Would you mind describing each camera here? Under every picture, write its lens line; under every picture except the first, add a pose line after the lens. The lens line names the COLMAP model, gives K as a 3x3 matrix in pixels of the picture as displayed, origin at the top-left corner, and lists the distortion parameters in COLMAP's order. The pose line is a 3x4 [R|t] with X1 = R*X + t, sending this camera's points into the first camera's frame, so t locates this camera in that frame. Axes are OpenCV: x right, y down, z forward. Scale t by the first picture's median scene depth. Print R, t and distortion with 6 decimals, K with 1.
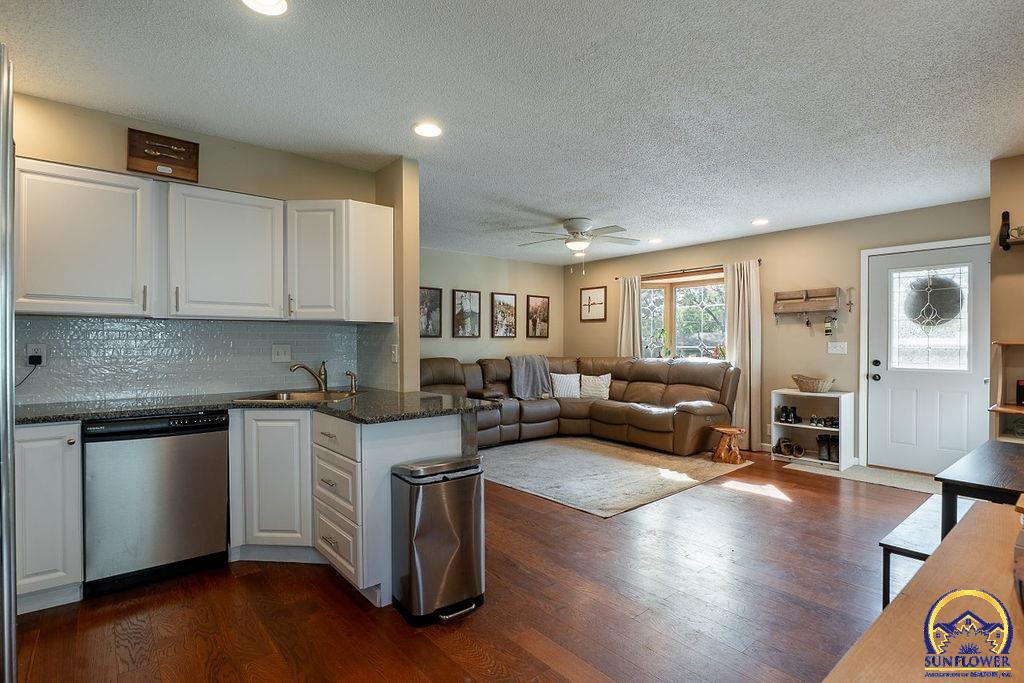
lens RADIAL K [[498.8, 0, 508.1], [0, 498.8, 345.3], [0, 0, 1]] dist [0.000648, -0.009417]
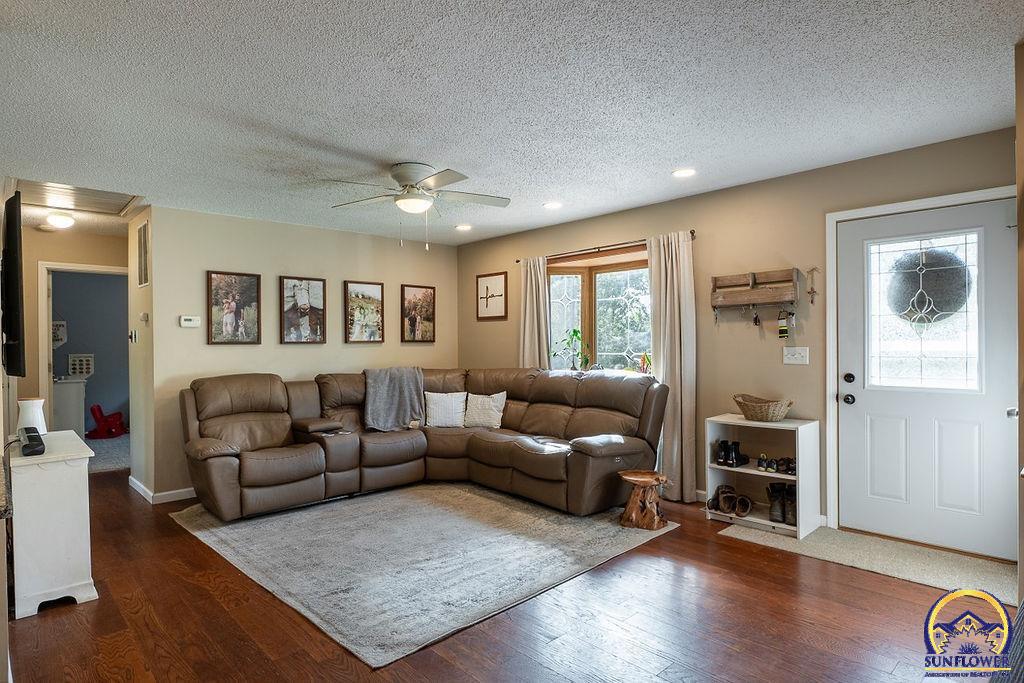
lens RADIAL K [[563.3, 0, 511.0], [0, 563.3, 345.2], [0, 0, 1]] dist [-0.001080, -0.002018]
pose [[0.997836, -0.010382, 0.064923, 0.191011], [0.010531, 0.999943, -0.001959, -0.010798], [-0.064899, 0.002638, 0.997888, 0.217177]]
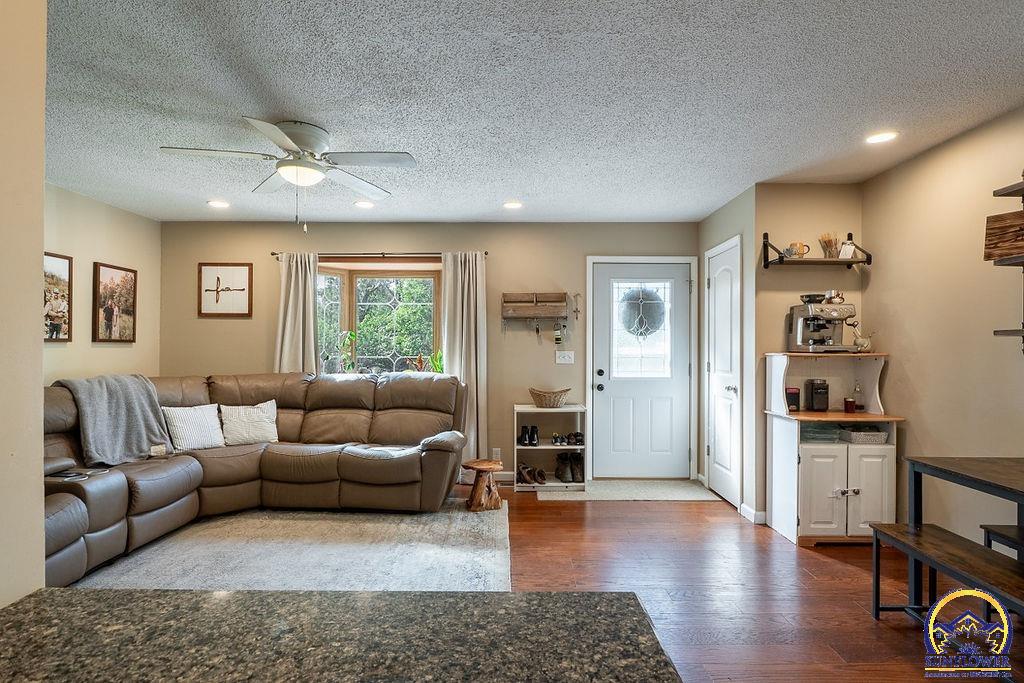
lens RADIAL K [[514.9, 0, 510.3], [0, 514.9, 345.3], [0, 0, 1]] dist [0.002924, -0.010332]
pose [[0.640866, 0.004794, 0.767638, -0.129185], [0.001905, 0.999967, -0.007836, -0.009052], [-0.767651, 0.006484, 0.640836, 0.408499]]
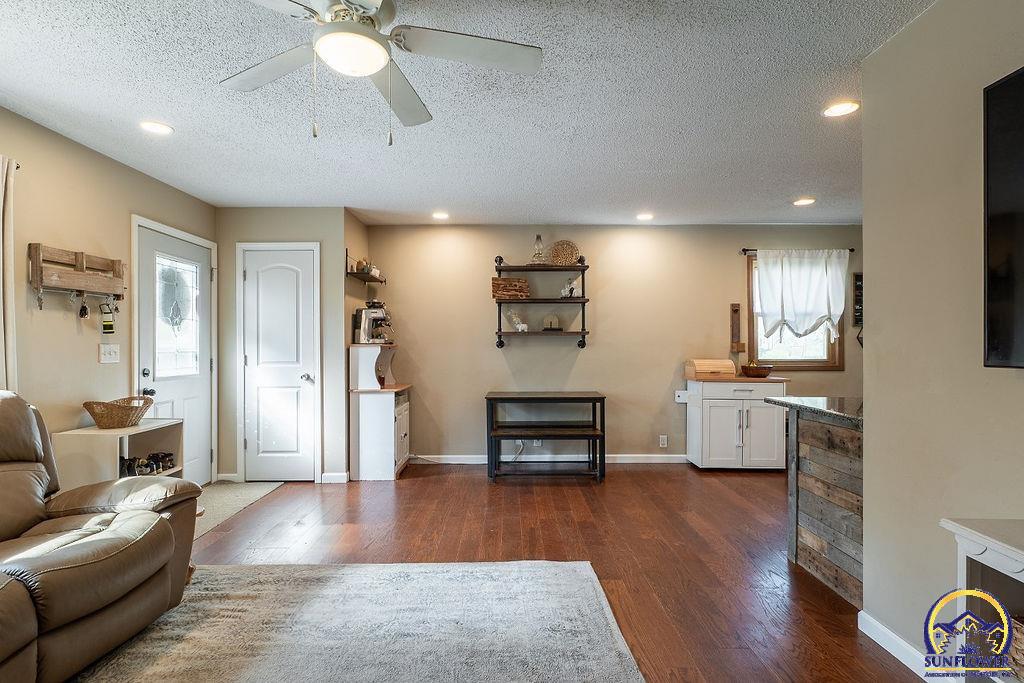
lens RADIAL K [[529.8, 0, 512.0], [0, 529.8, 341.5], [0, 0, 1]] dist [0.003540, -0.000351]
pose [[-0.774922, 0.006330, 0.632026, -0.152435], [0.006670, 0.999976, -0.001837, -0.004946], [-0.632022, 0.002791, -0.774945, 1.067155]]
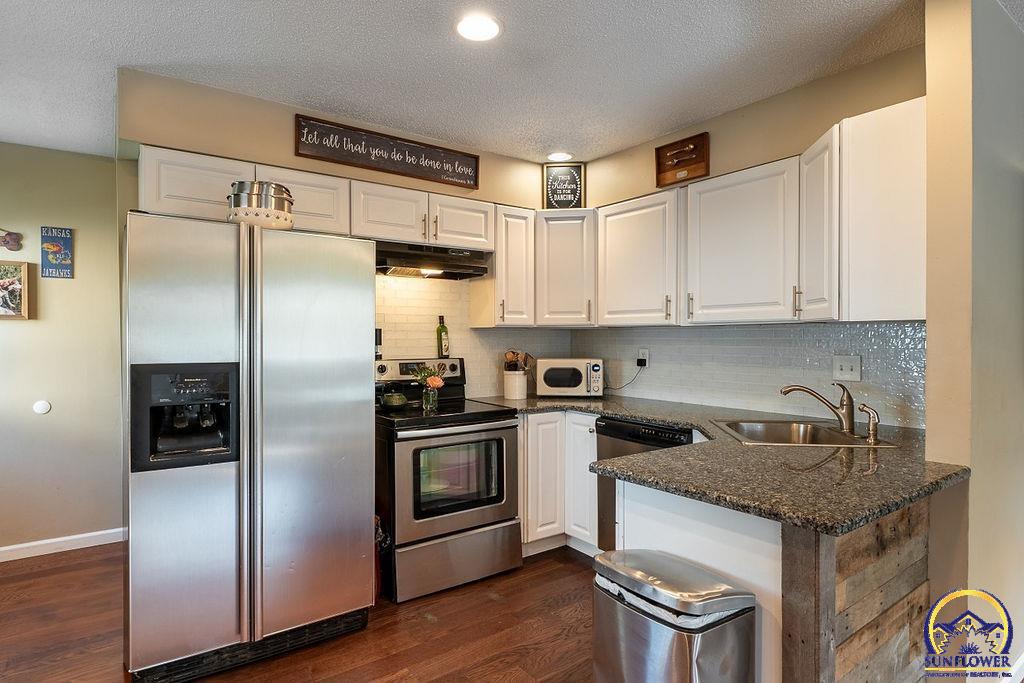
lens RADIAL K [[563.3, 0, 511.0], [0, 563.3, 345.2], [0, 0, 1]] dist [-0.001080, -0.002018]
pose [[-0.061628, 0.013937, -0.998002, 0.214379], [-0.003877, 0.999892, 0.014203, -0.015293], [0.998092, 0.004744, -0.061567, 0.357193]]
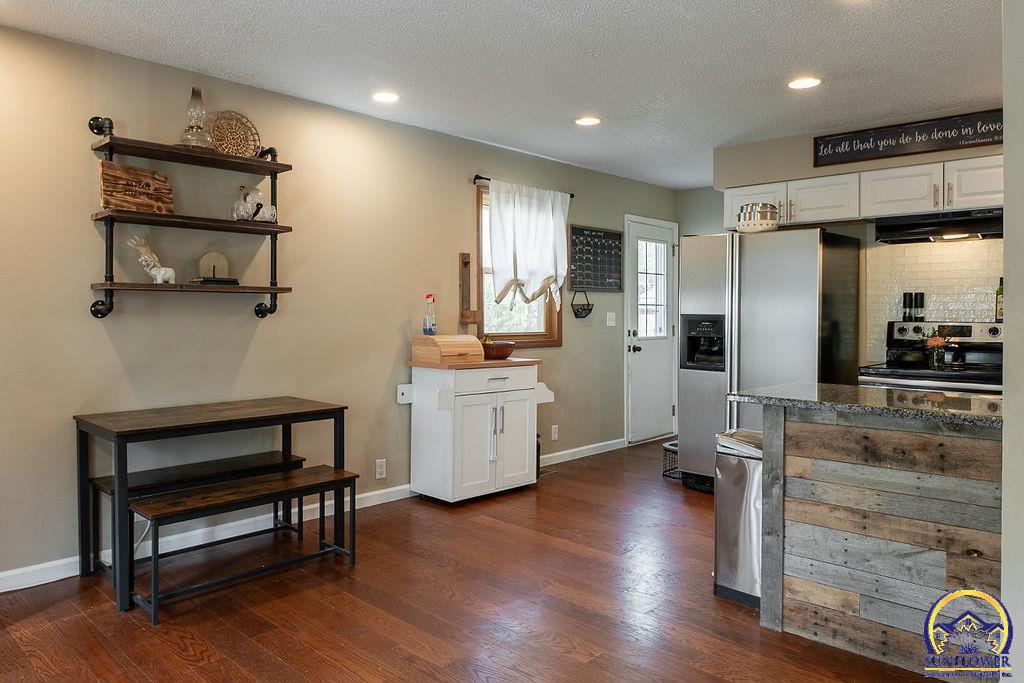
lens RADIAL K [[707.0, 0, 460.0], [0, 707.0, 308.1], [0, 0, 1]] dist [-0.000530, -0.005755]
pose [[-0.996654, -0.004158, -0.081633, 0.221627], [-0.004282, 0.999990, 0.001346, -0.005033], [0.081627, 0.001691, -0.996662, 0.945641]]
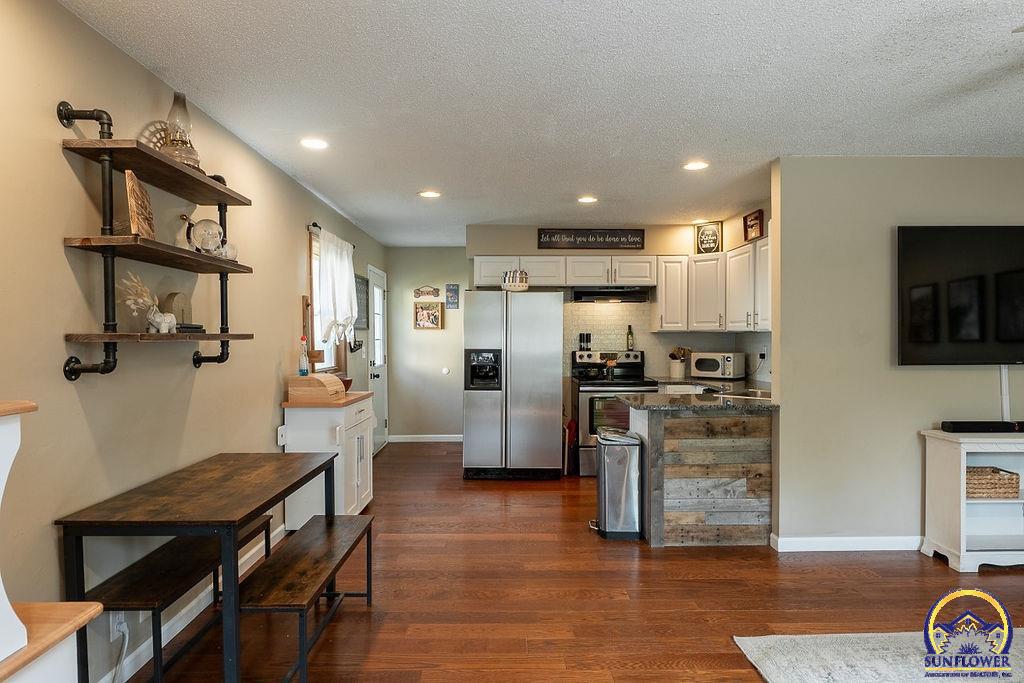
lens RADIAL K [[595.5, 0, 512.0], [0, 595.5, 341.5], [0, 0, 1]] dist [0.000071, -0.001465]
pose [[-0.628447, 0.009999, -0.777788, 0.585612], [-0.001871, 0.999895, 0.014366, -0.024168], [0.777850, 0.010484, -0.628363, 0.768584]]
